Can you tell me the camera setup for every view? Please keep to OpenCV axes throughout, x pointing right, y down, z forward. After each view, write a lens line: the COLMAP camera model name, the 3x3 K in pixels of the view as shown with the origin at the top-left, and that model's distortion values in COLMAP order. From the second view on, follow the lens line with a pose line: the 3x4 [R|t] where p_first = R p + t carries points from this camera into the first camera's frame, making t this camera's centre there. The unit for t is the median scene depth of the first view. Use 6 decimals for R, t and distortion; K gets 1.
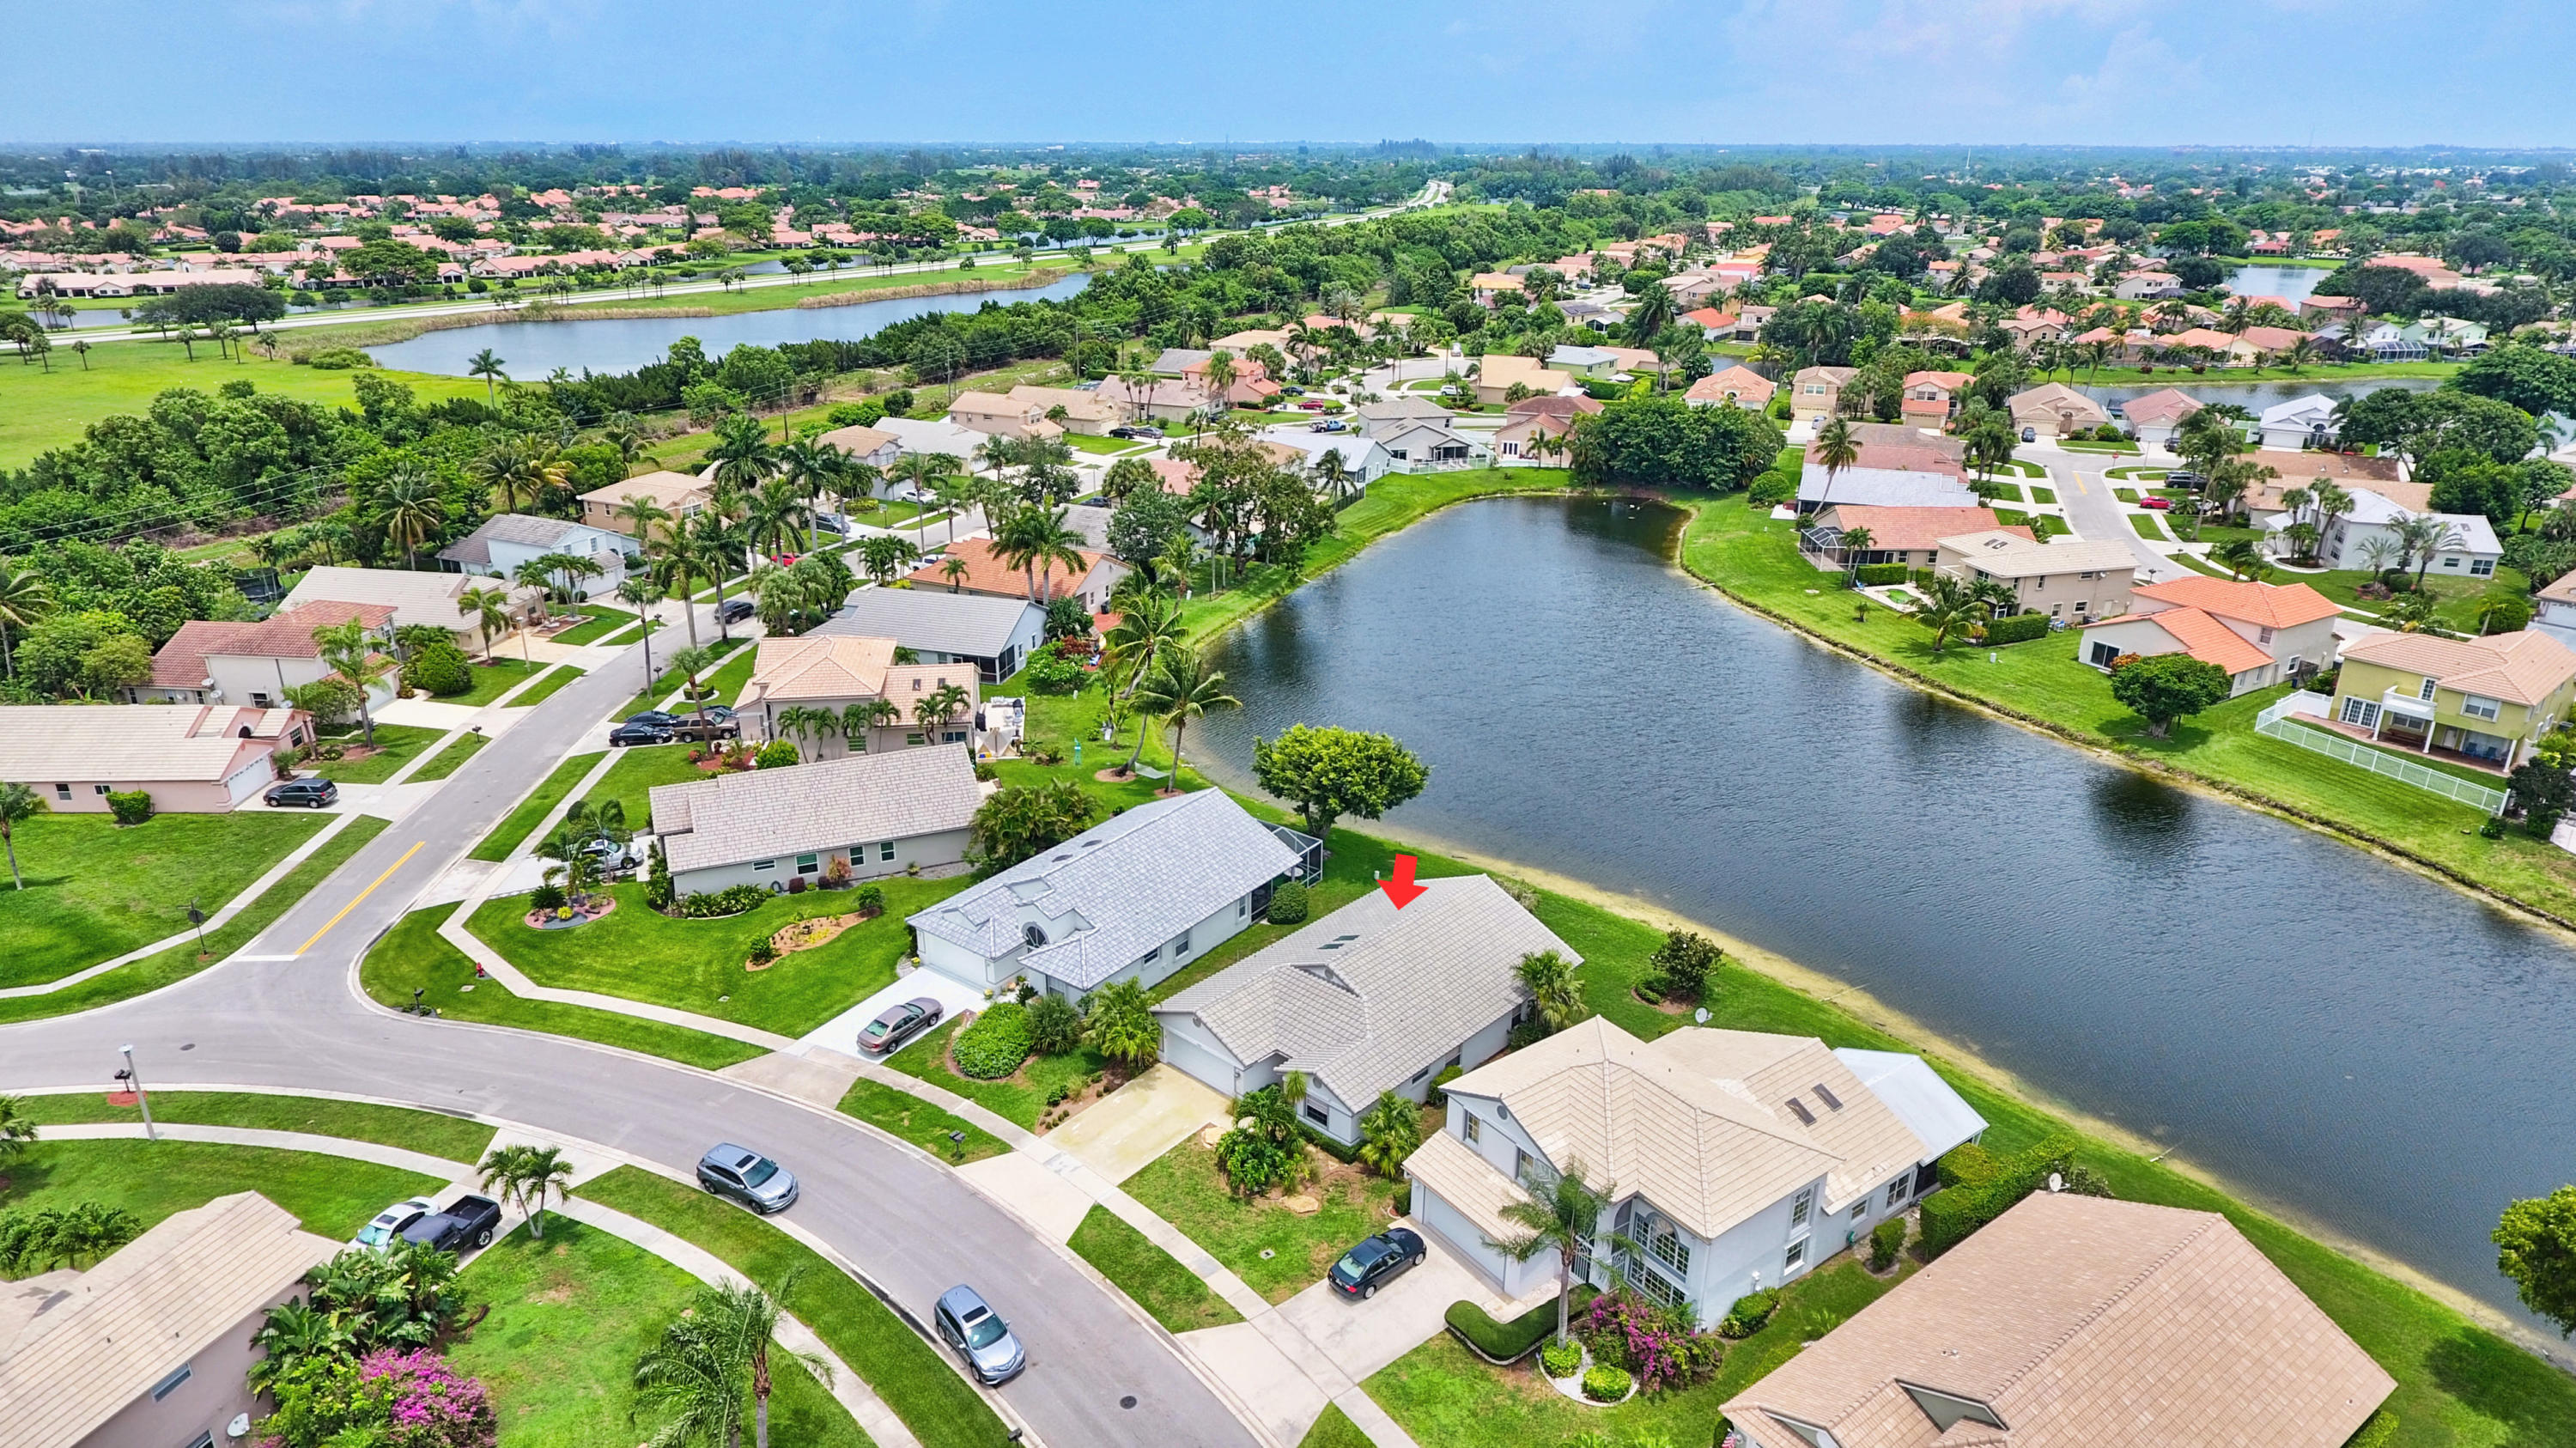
lens RADIAL K [[1540.0, 0, 1255.6], [0, 1540.0, 725.7], [0, 0, 1]] dist [-0.002369, -0.002025]
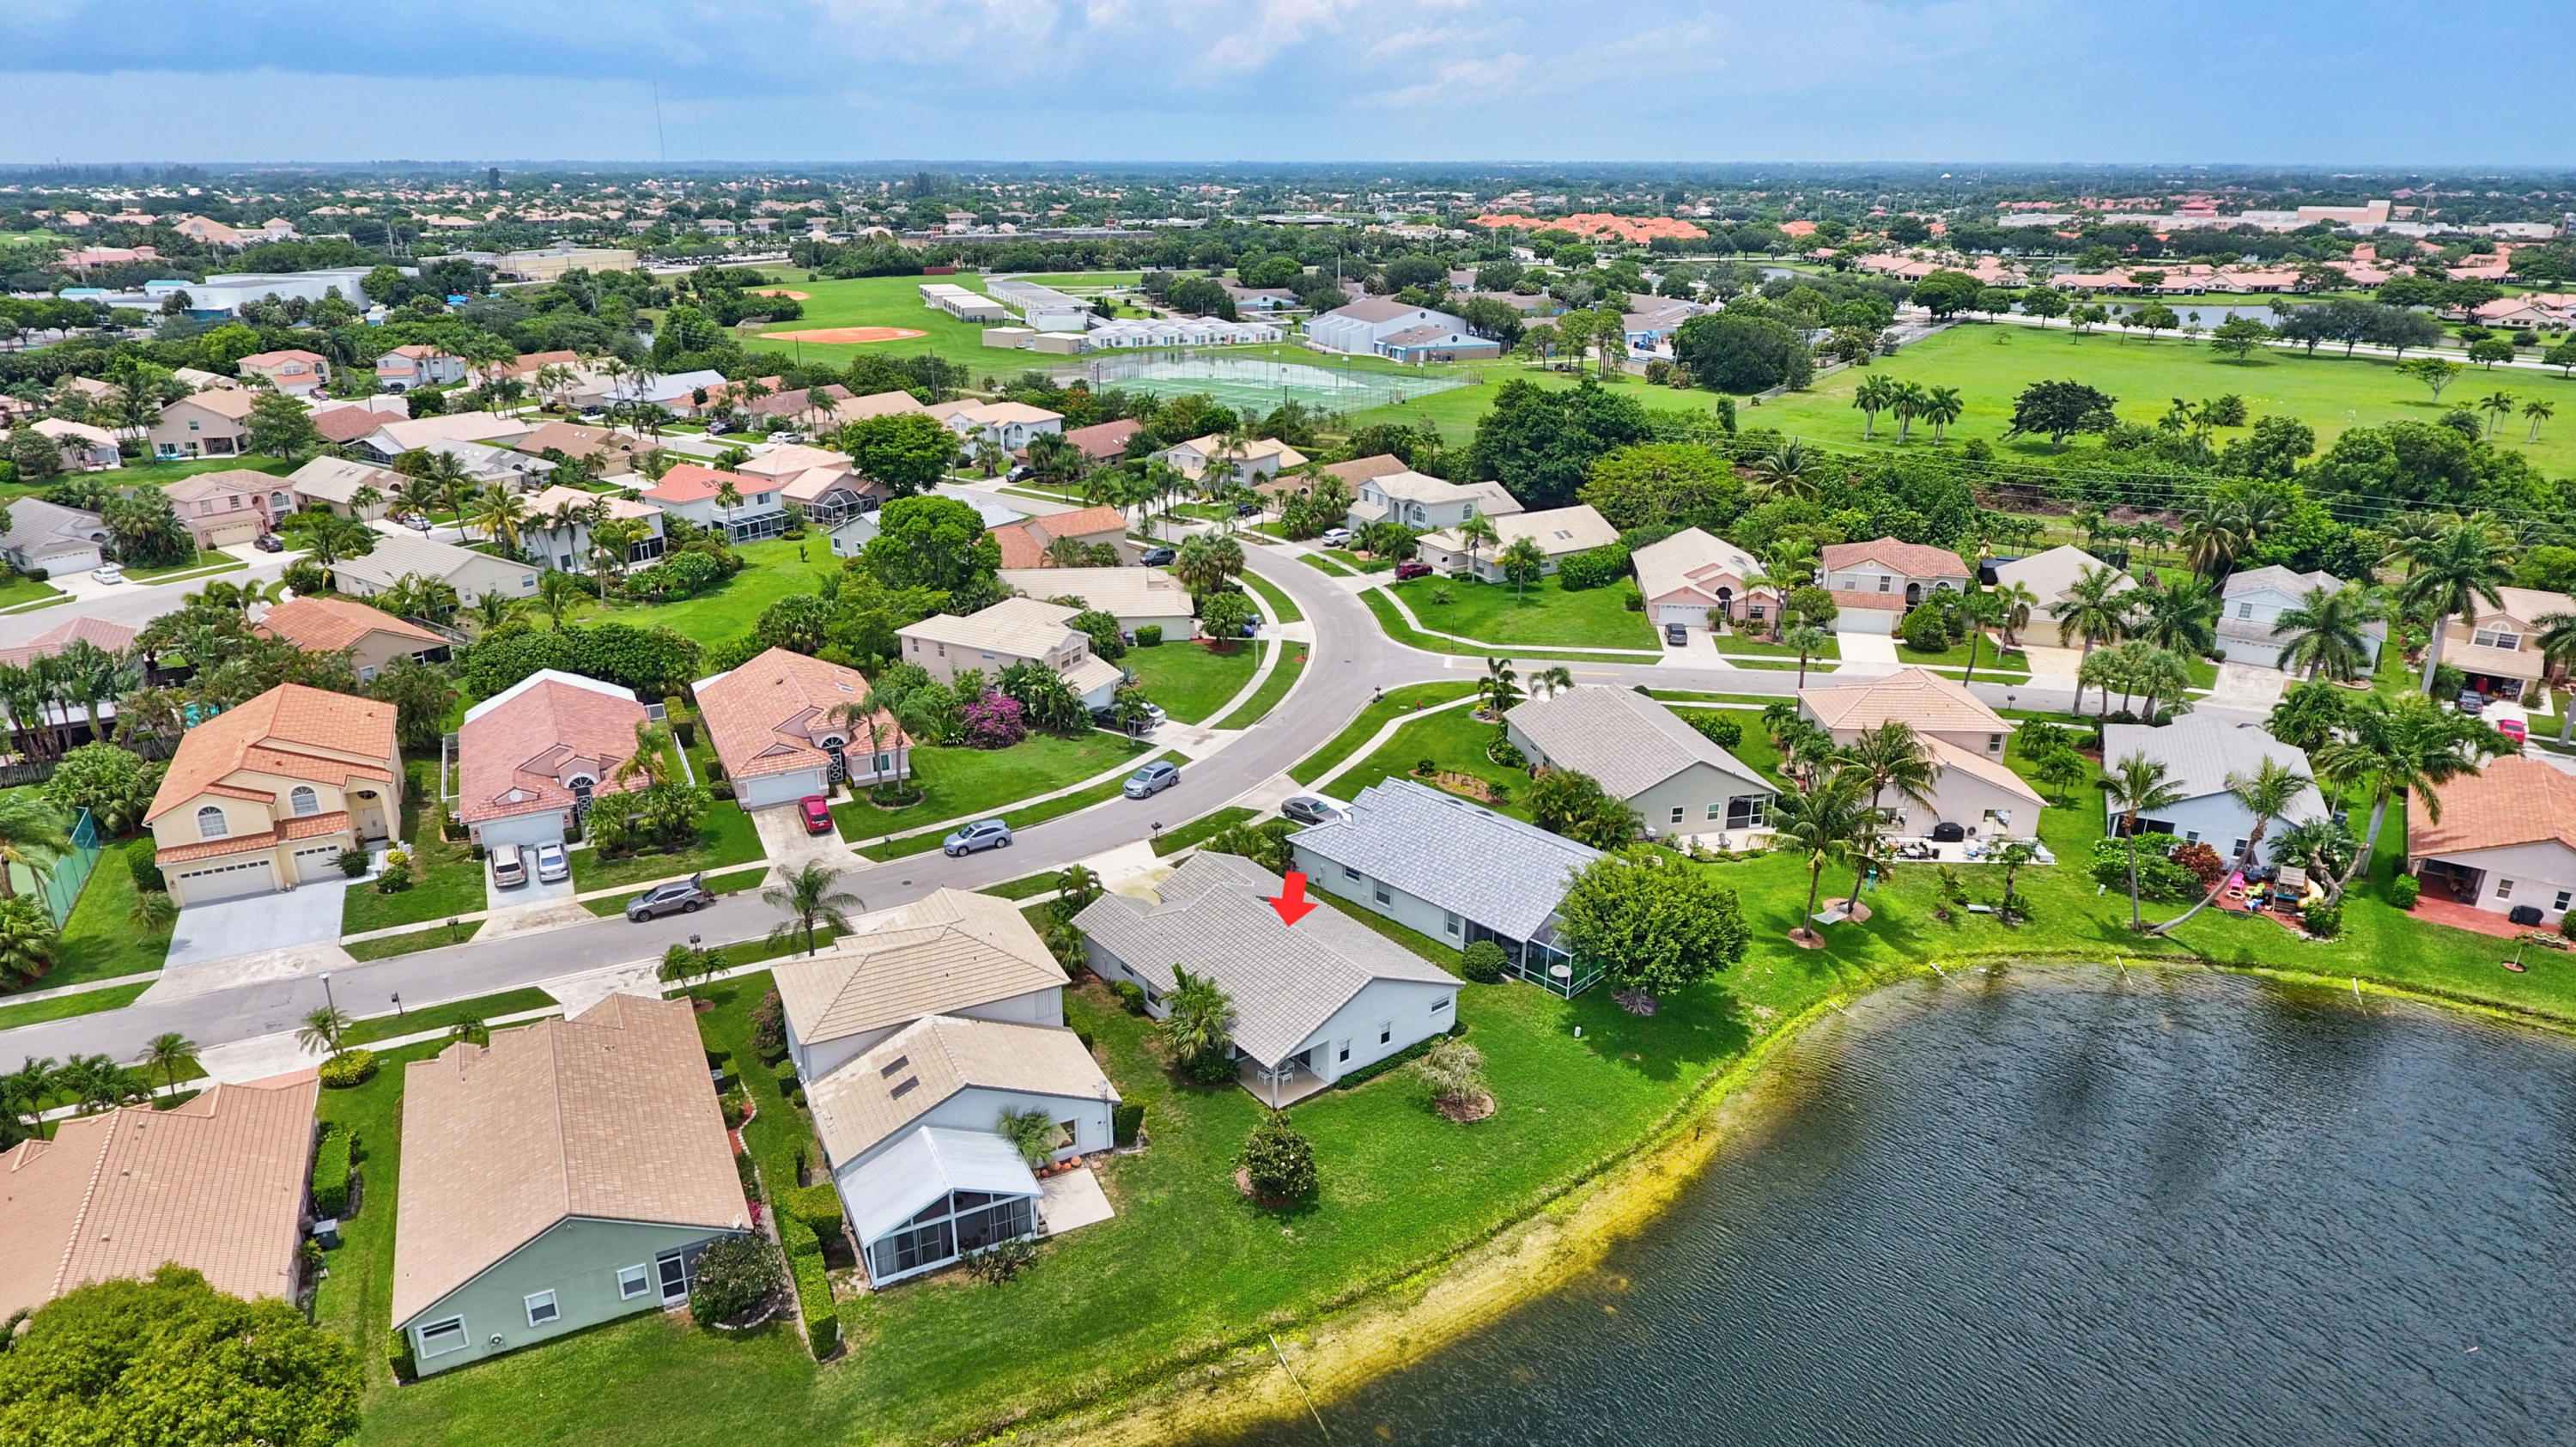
lens RADIAL K [[1520.7, 0, 1255.9], [0, 1520.7, 722.9], [0, 0, 1]] dist [-0.000557, -0.002533]
pose [[-0.161505, 0.343596, -0.925126, 0.777125], [-0.354384, 0.854713, 0.379311, -0.286275], [0.921047, 0.389111, -0.016275, 0.740934]]
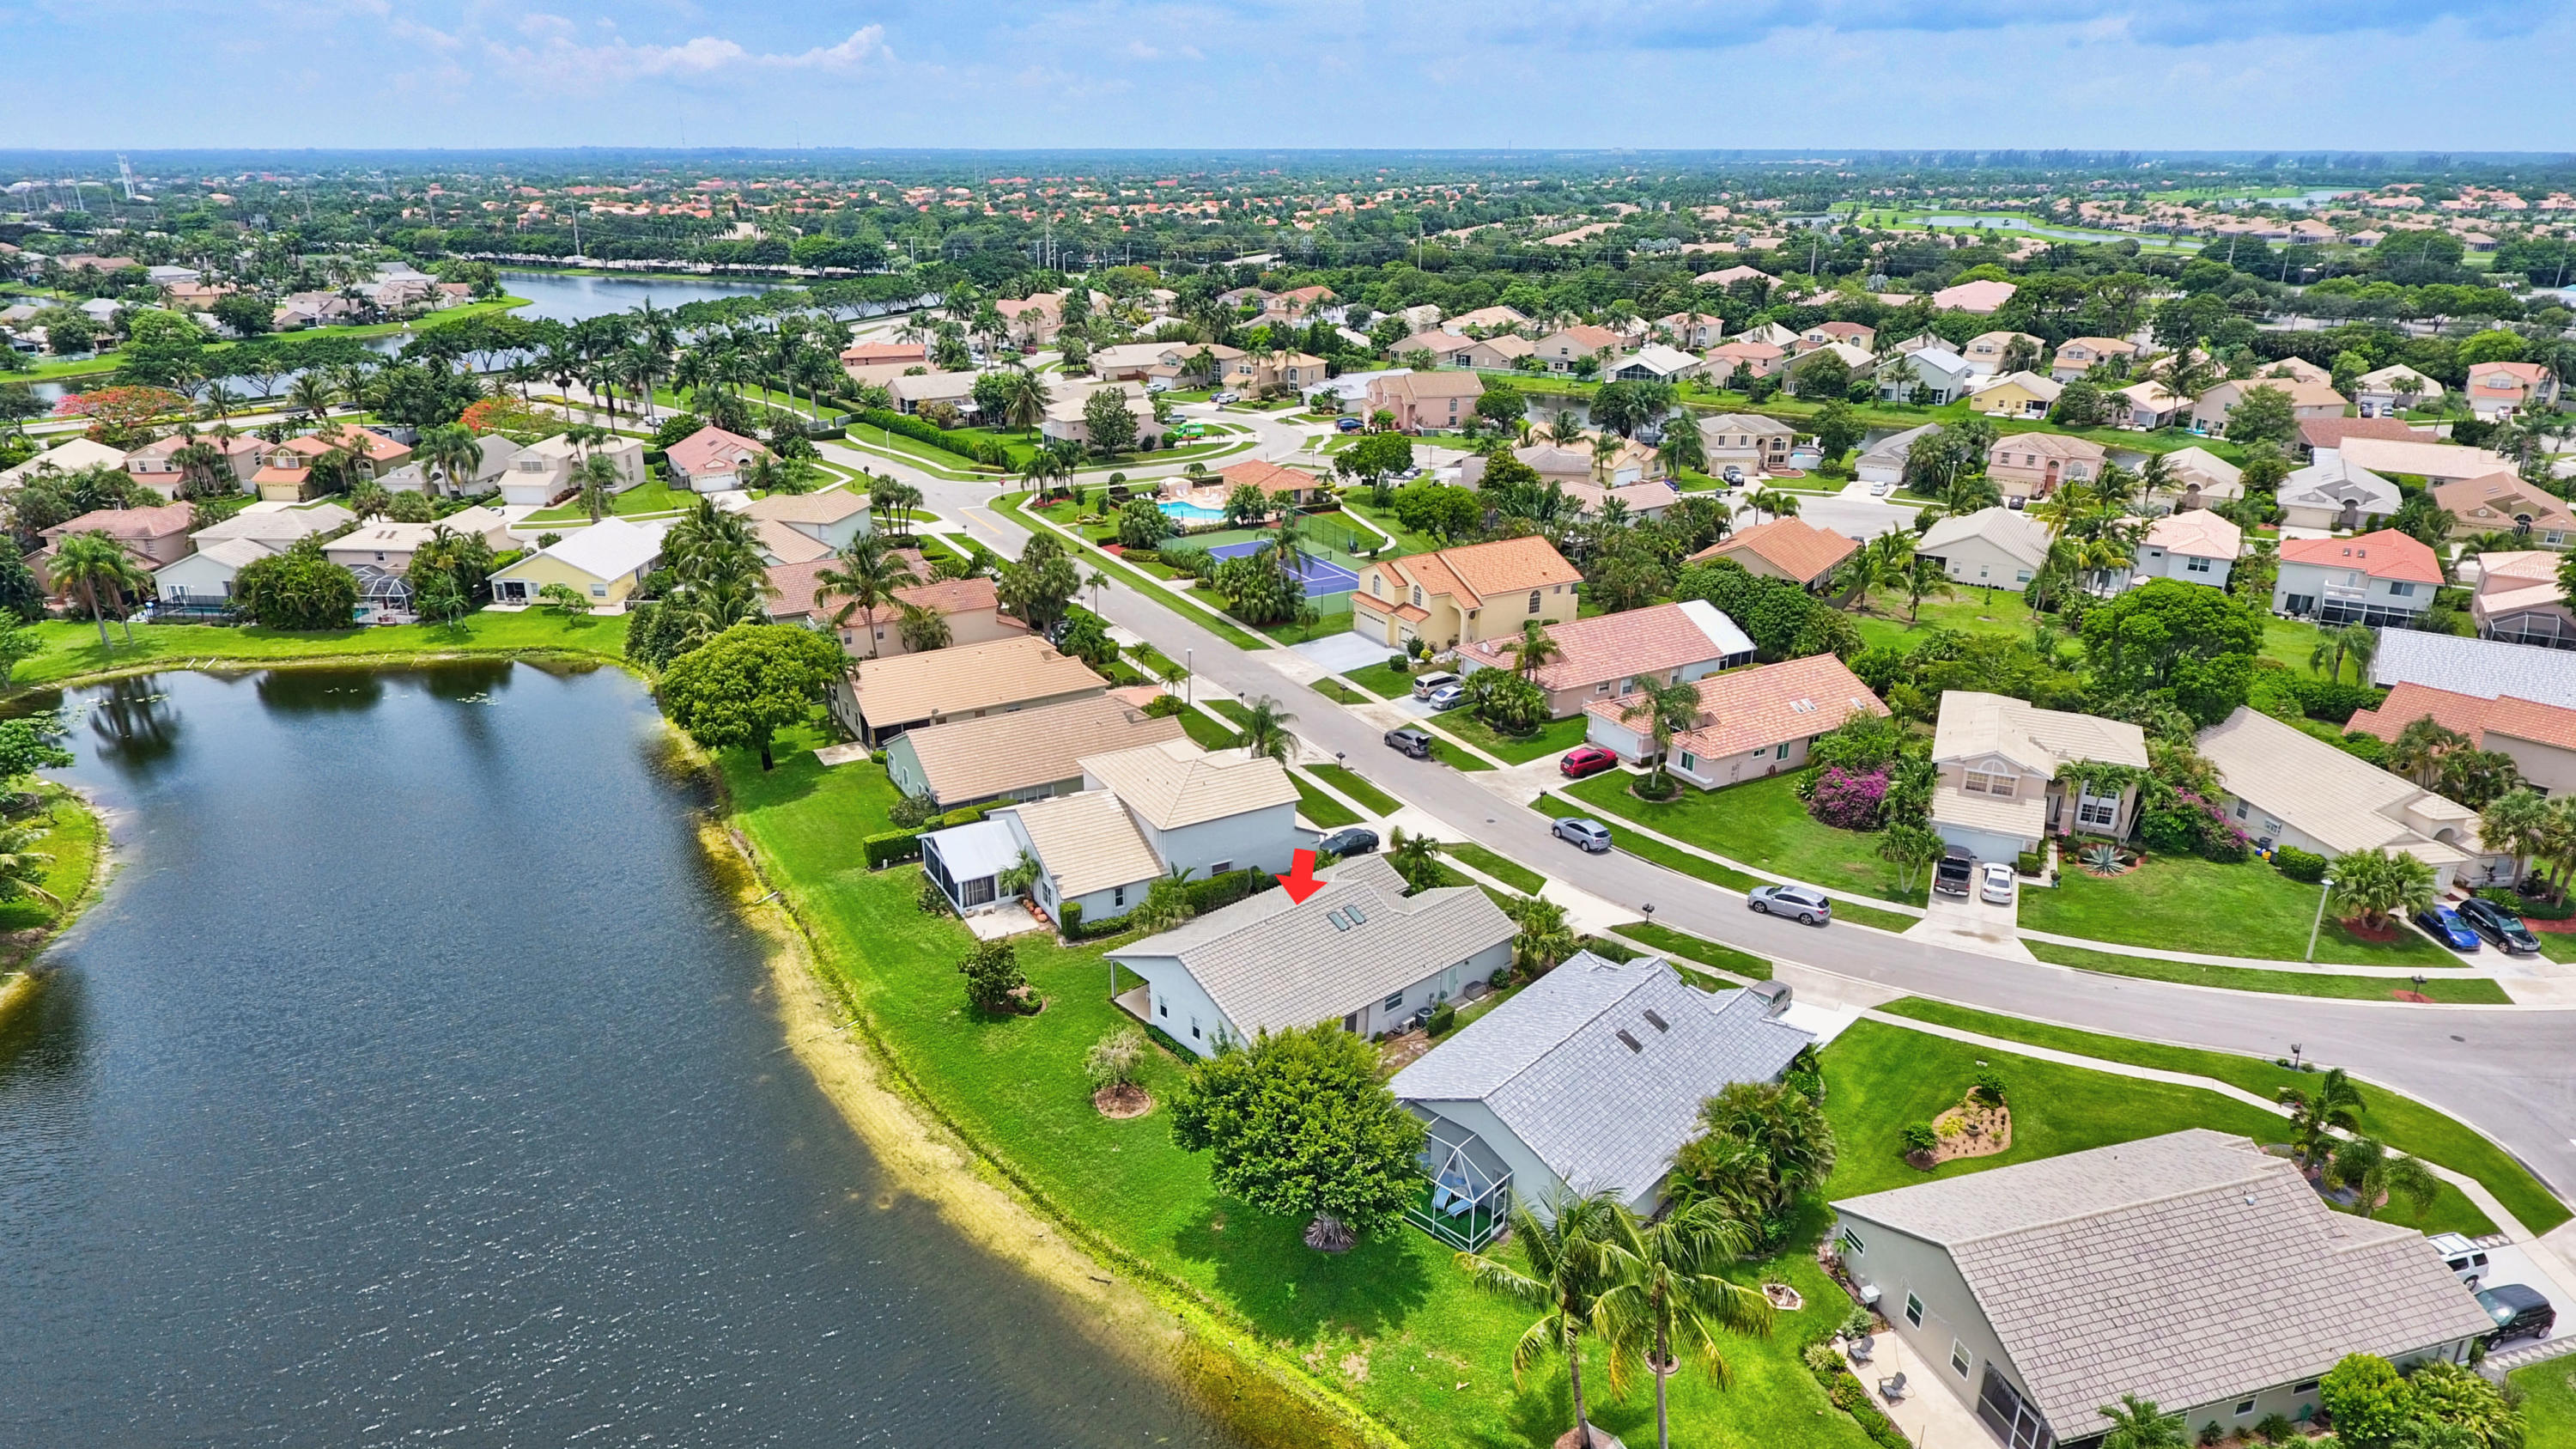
lens RADIAL K [[1543.2, 0, 1256.9], [0, 1543.2, 726.0], [0, 0, 1]] dist [-0.001895, -0.000006]
pose [[-0.994554, -0.038368, 0.096901, 0.012665], [0.035818, 0.747303, 0.663518, -0.514353], [-0.097872, 0.663375, -0.741859, 1.321922]]
